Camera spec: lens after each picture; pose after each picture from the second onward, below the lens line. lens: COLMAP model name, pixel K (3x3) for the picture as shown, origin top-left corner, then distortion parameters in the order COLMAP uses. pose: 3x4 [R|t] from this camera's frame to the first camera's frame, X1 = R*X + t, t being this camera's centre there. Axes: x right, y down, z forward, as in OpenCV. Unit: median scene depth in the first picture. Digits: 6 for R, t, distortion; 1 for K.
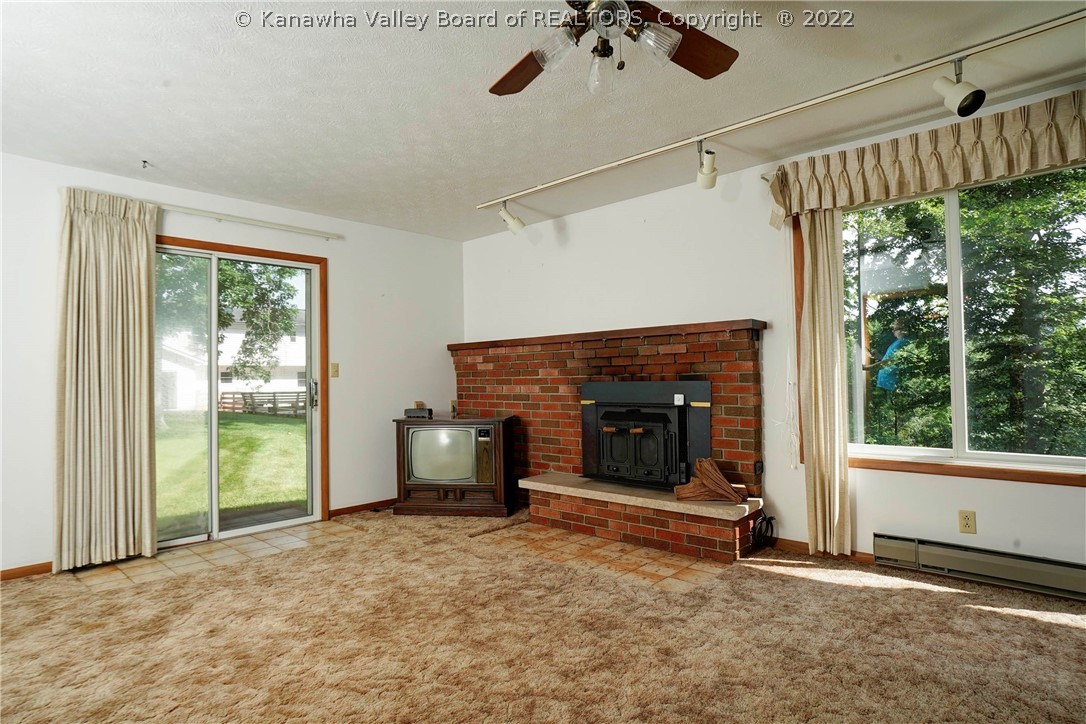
lens RADIAL K [[596.4, 0, 538.3], [0, 596.4, 367.3], [0, 0, 1]] dist [-0.038190, 0.001211]
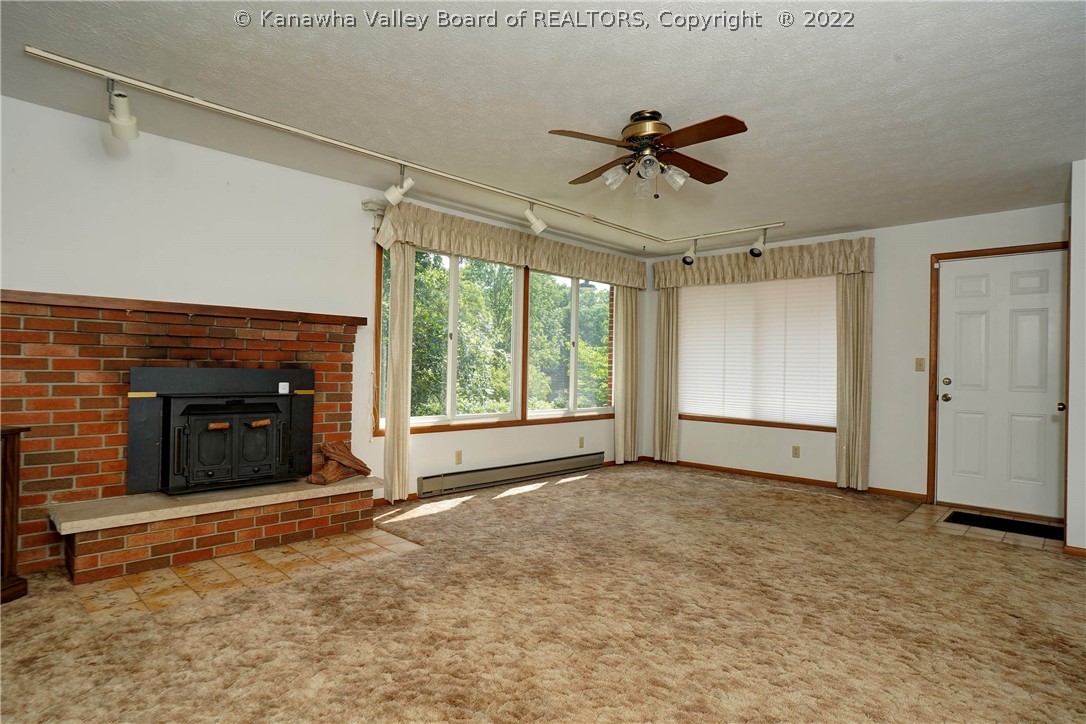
lens RADIAL K [[596.4, 0, 538.1], [0, 596.4, 362.7], [0, 0, 1]] dist [-0.038190, 0.001211]
pose [[0.002689, 0.025098, 0.999681, -0.736347], [-0.038393, 0.998951, -0.024977, 0.021508], [-0.999259, -0.038314, 0.003650, 0.586703]]
